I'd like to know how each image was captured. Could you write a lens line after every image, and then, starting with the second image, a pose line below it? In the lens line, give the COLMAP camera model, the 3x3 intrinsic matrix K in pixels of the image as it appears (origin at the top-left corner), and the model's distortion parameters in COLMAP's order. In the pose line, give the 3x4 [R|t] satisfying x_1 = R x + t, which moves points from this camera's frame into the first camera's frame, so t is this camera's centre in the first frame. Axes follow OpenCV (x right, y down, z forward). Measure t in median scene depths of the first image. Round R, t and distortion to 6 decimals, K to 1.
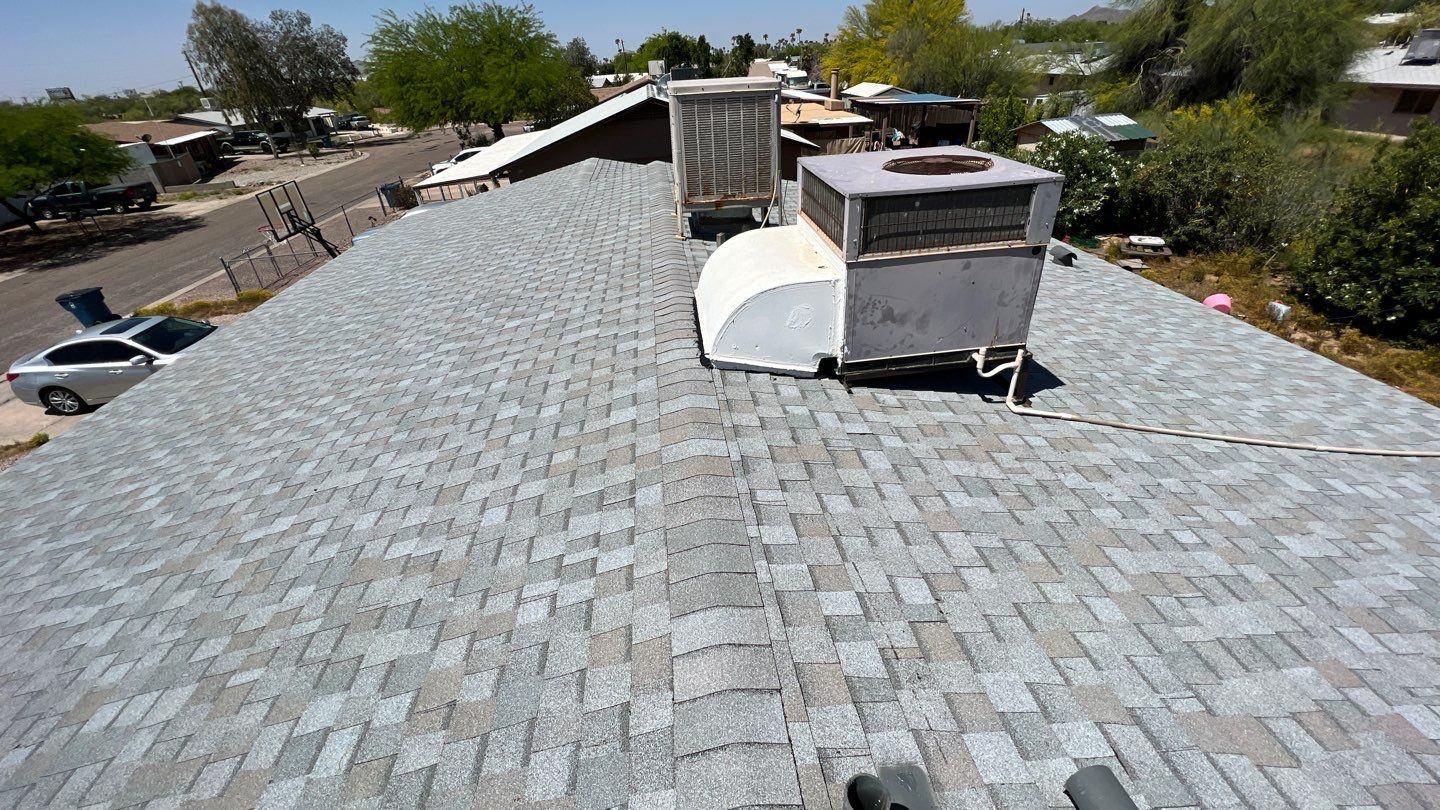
lens RADIAL K [[578.1, 0, 716.9], [0, 578.1, 401.9], [0, 0, 1]] dist [-0.002293, 0.001046]
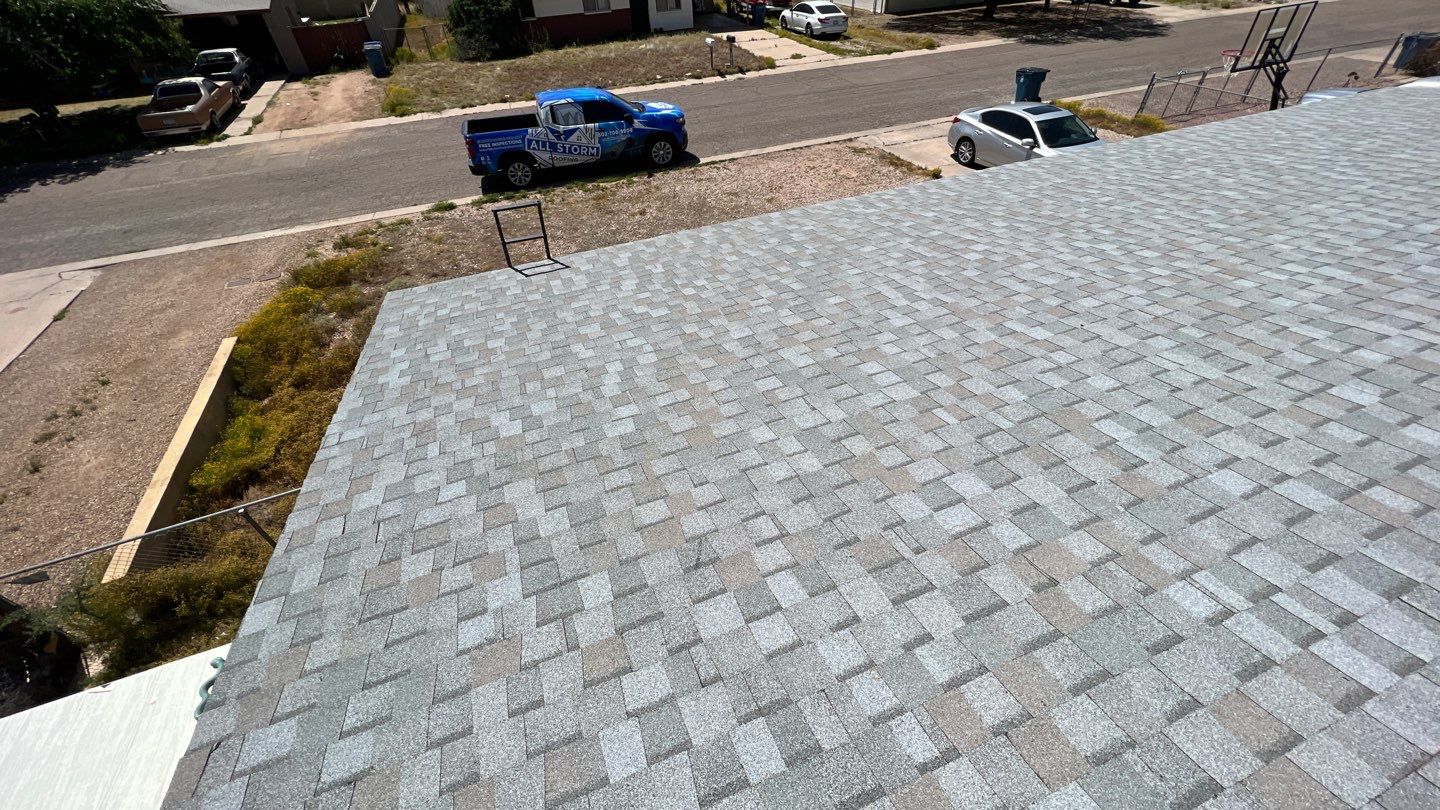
lens RADIAL K [[578.1, 0, 716.9], [0, 578.1, 401.9], [0, 0, 1]] dist [-0.002293, 0.001046]
pose [[0.268901, 0.667755, -0.694115, -0.067354], [-0.476937, 0.718417, 0.506368, 0.037804], [0.836793, 0.194887, 0.511660, -0.028664]]
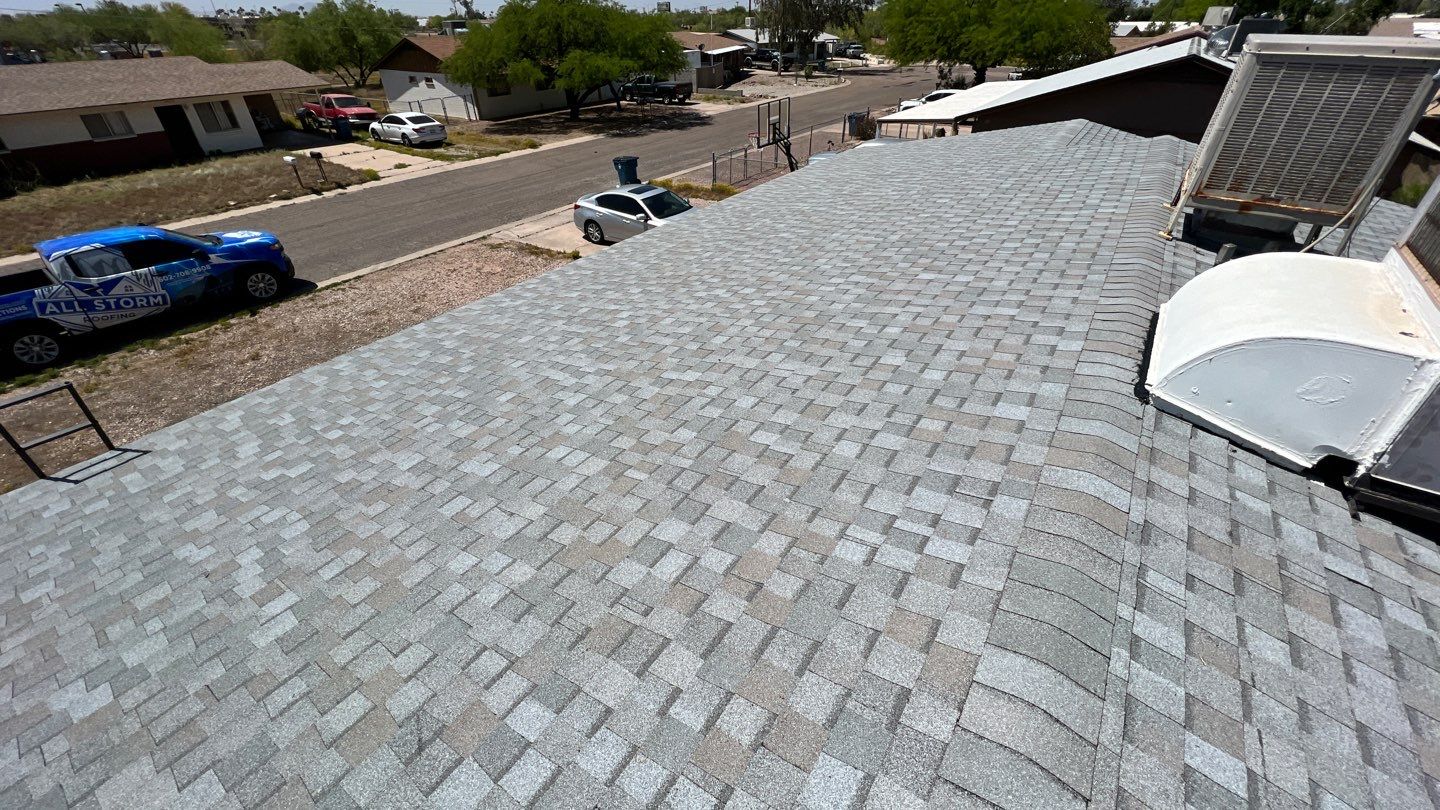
lens RADIAL K [[578.1, 0, 716.9], [0, 578.1, 401.9], [0, 0, 1]] dist [-0.002293, 0.001046]
pose [[0.755526, 0.409283, -0.511535, -0.047141], [-0.367366, 0.911194, 0.186463, 0.009457], [0.542423, 0.047043, 0.838787, -0.002906]]
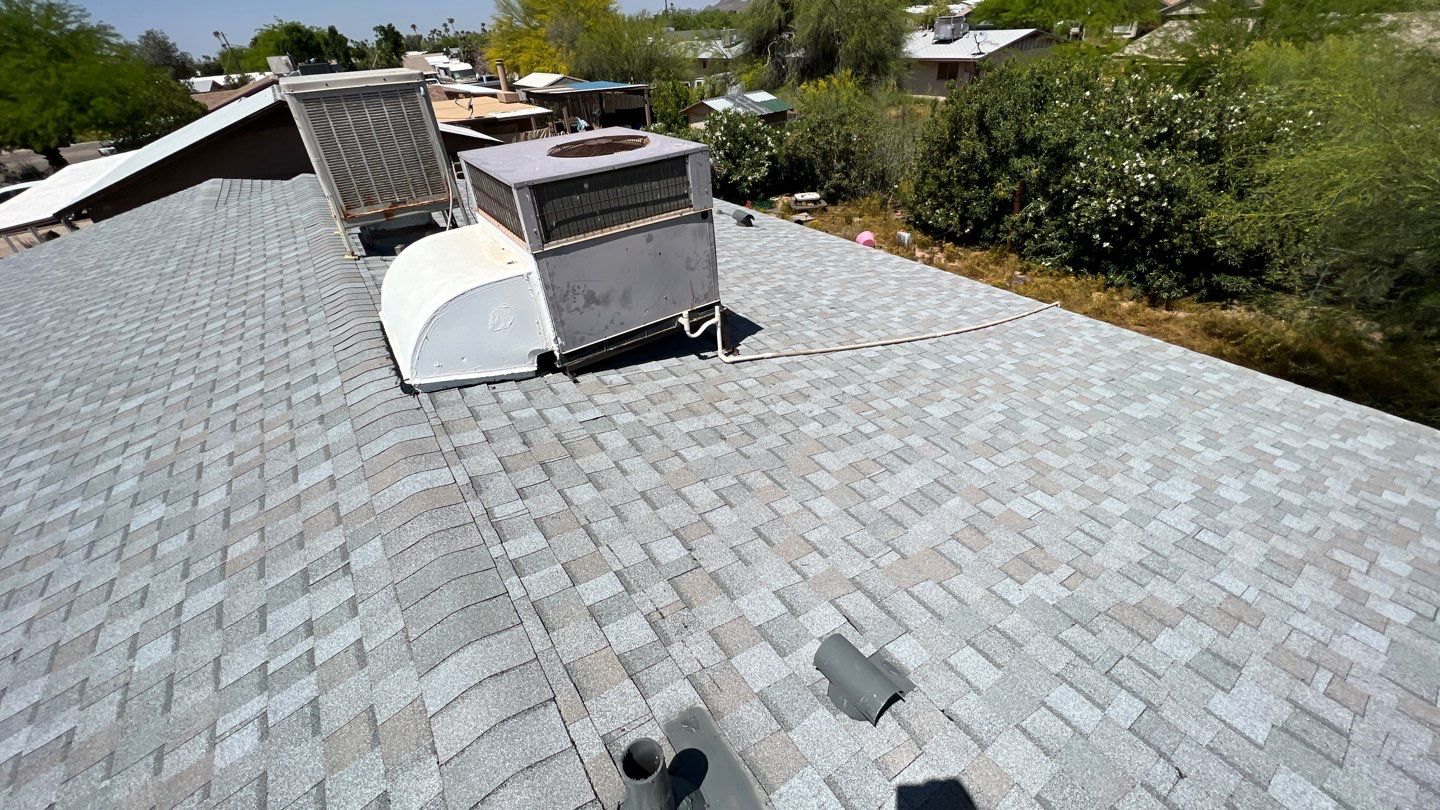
lens RADIAL K [[578.1, 0, 716.9], [0, 578.1, 401.9], [0, 0, 1]] dist [-0.002293, 0.001046]
pose [[0.884245, -0.259916, 0.388014, 0.047542], [0.254793, 0.964767, 0.065612, 0.012684], [-0.391396, 0.040846, 0.919315, -0.005858]]
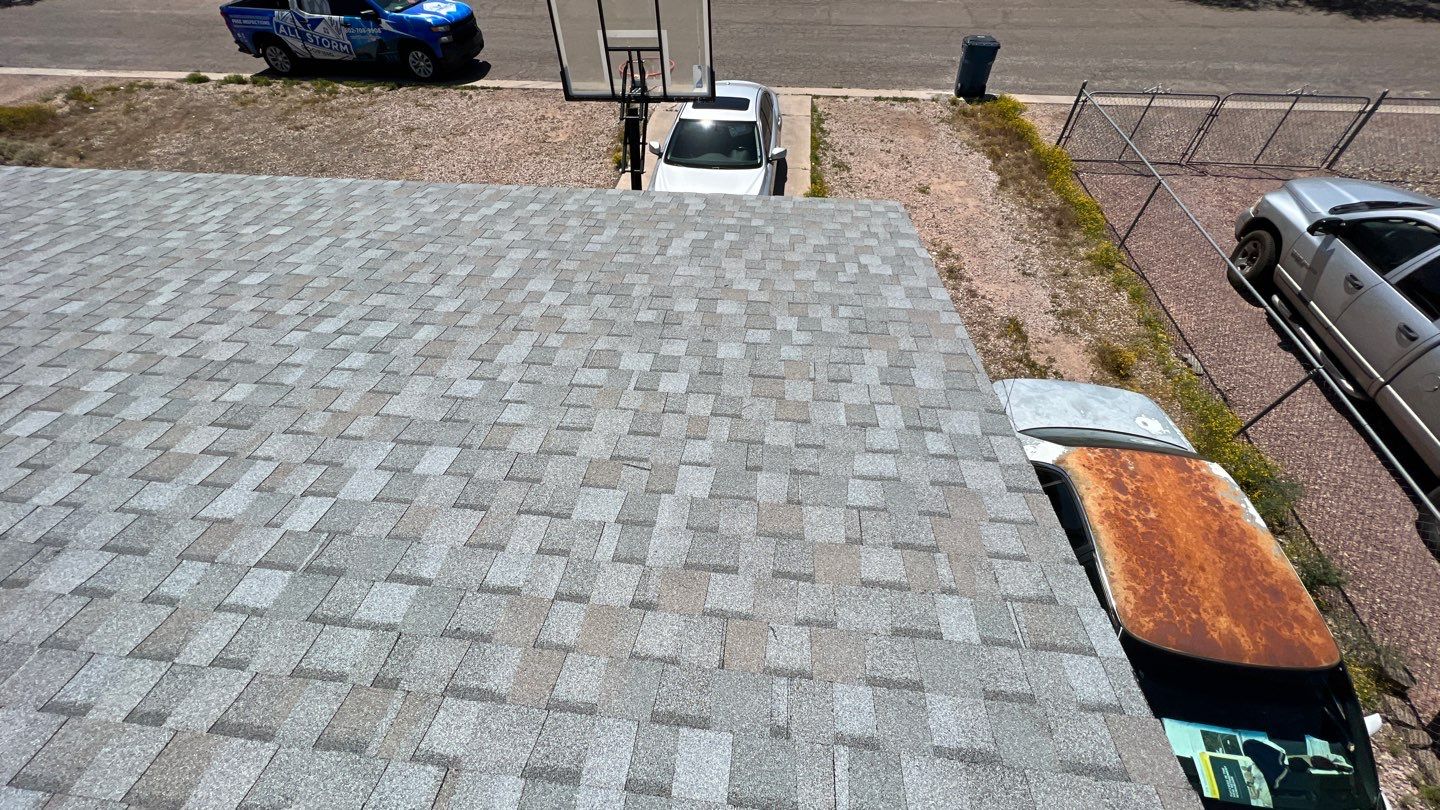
lens RADIAL K [[578.1, 0, 716.9], [0, 578.1, 401.9], [0, 0, 1]] dist [-0.002293, 0.001046]
pose [[-0.213893, 0.767078, -0.604848, -0.843288], [-0.475675, 0.459023, 0.750354, -1.674813], [0.853219, 0.448207, 0.266698, 3.125265]]
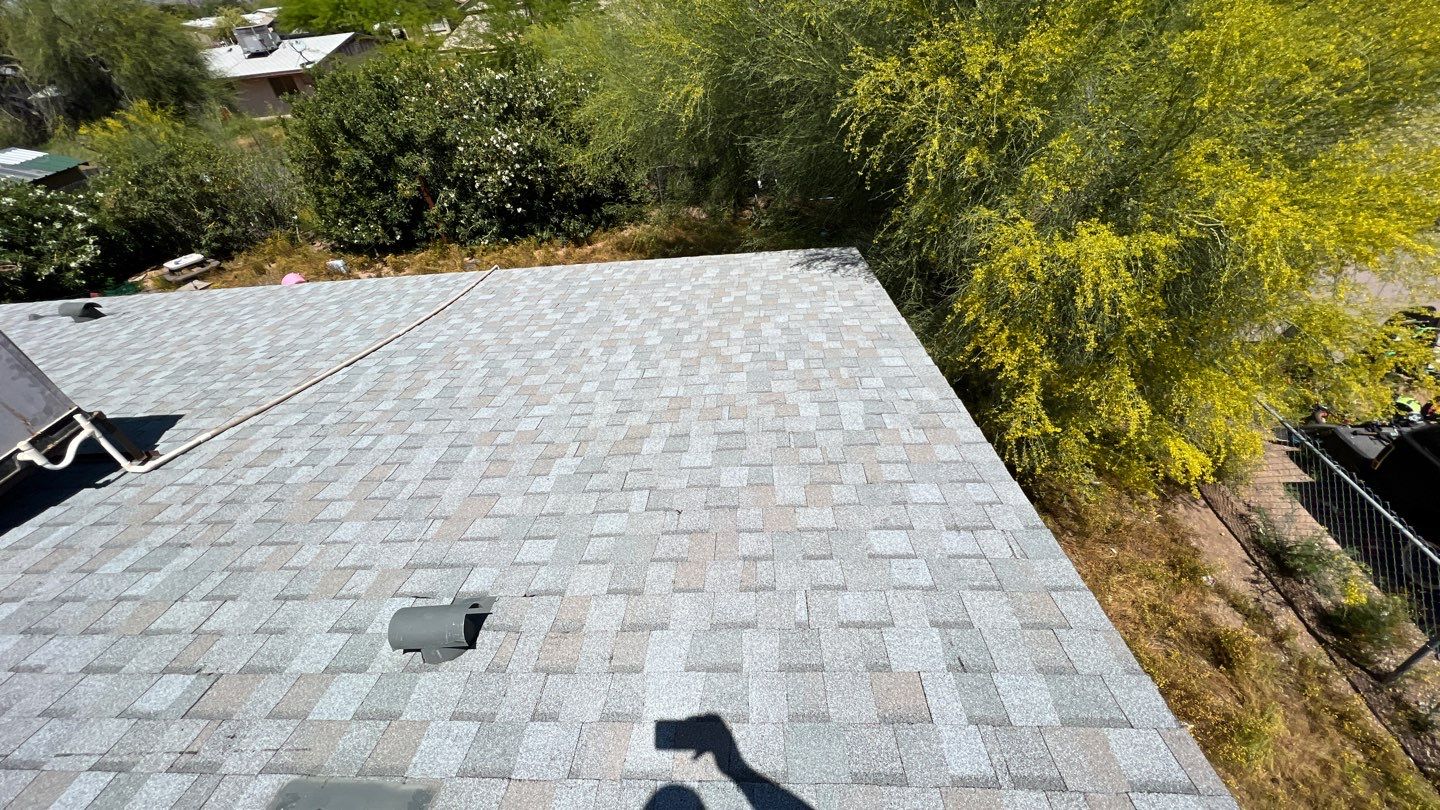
lens RADIAL K [[578.1, 0, 716.9], [0, 578.1, 401.9], [0, 0, 1]] dist [-0.002293, 0.001046]
pose [[0.165673, -0.574882, 0.801289, 0.029990], [0.582594, 0.712632, 0.390820, 0.098019], [-0.795699, 0.402078, 0.452986, -0.092951]]
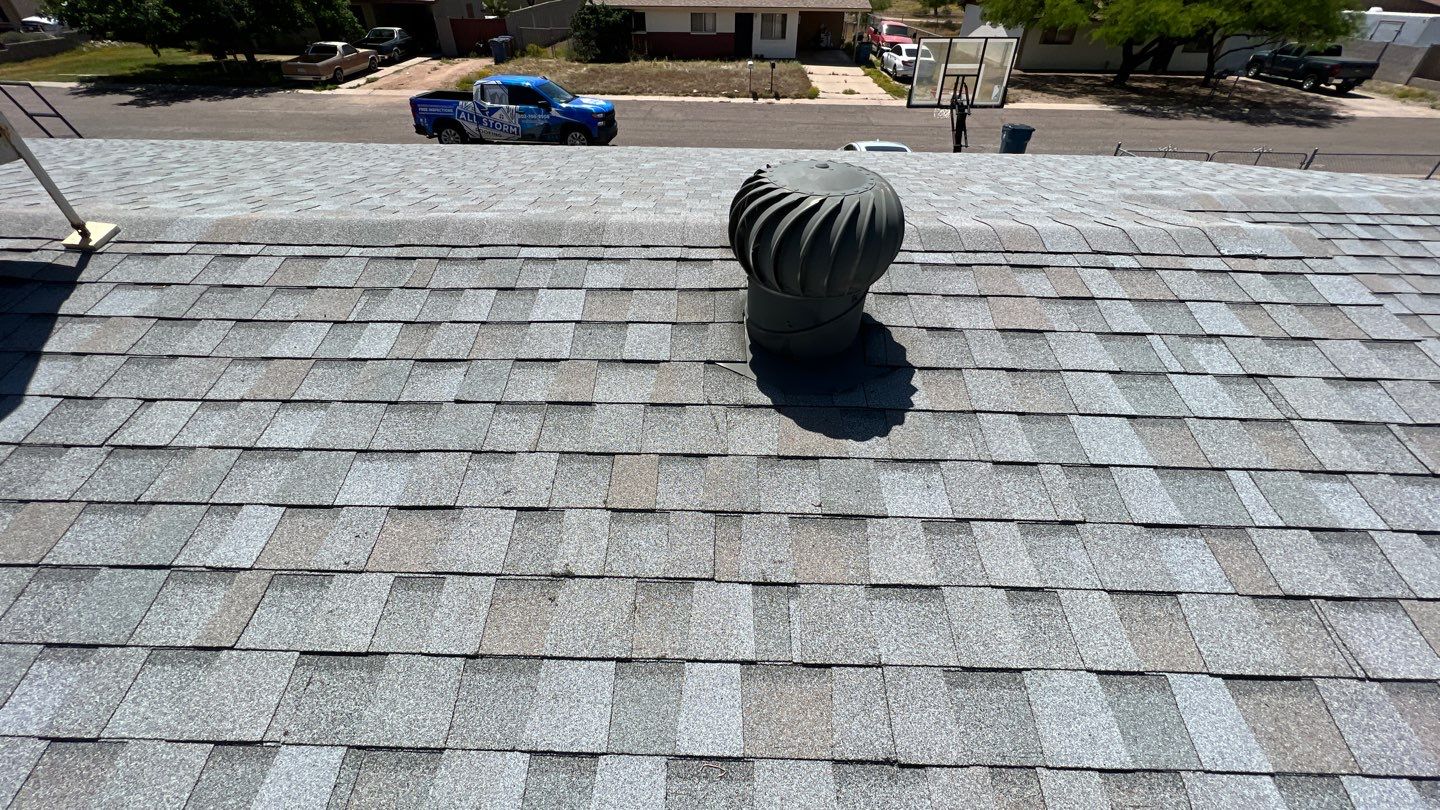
lens RADIAL K [[578.1, 0, 716.9], [0, 578.1, 401.9], [0, 0, 1]] dist [-0.002293, 0.001046]
pose [[-0.126765, 0.651069, -0.748358, 0.285694], [-0.513798, 0.602250, 0.610988, -1.085527], [0.848494, 0.461957, 0.258173, 2.198651]]
